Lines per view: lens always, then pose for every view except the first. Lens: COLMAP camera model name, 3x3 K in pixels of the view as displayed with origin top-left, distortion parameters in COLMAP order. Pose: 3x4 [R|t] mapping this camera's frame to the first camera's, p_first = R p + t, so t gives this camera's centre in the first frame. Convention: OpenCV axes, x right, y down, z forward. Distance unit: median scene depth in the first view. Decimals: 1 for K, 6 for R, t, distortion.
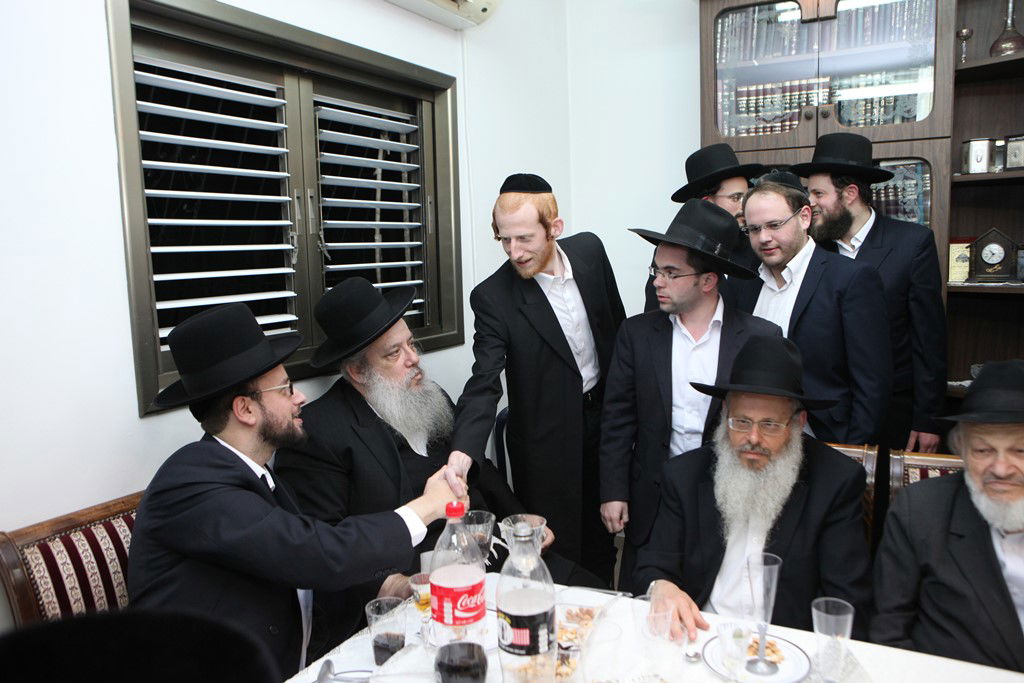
lens RADIAL K [[782.5, 0, 509.6], [0, 782.5, 329.1], [0, 0, 1]] dist [-0.067266, 0.063784]
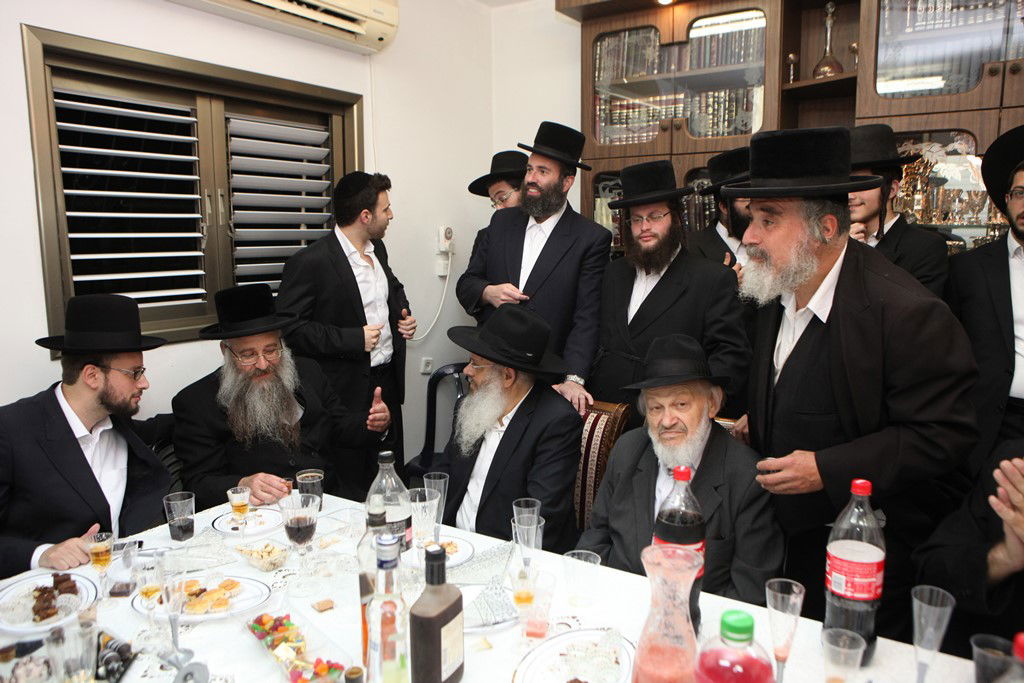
lens RADIAL K [[754.8, 0, 507.9], [0, 754.8, 325.7], [0, 0, 1]] dist [-0.076627, 0.074172]
pose [[0.996285, 0.028013, -0.081436, 0.257582], [-0.027144, 0.999562, 0.011765, 0.010652], [0.081730, -0.009511, 0.996609, -0.128468]]
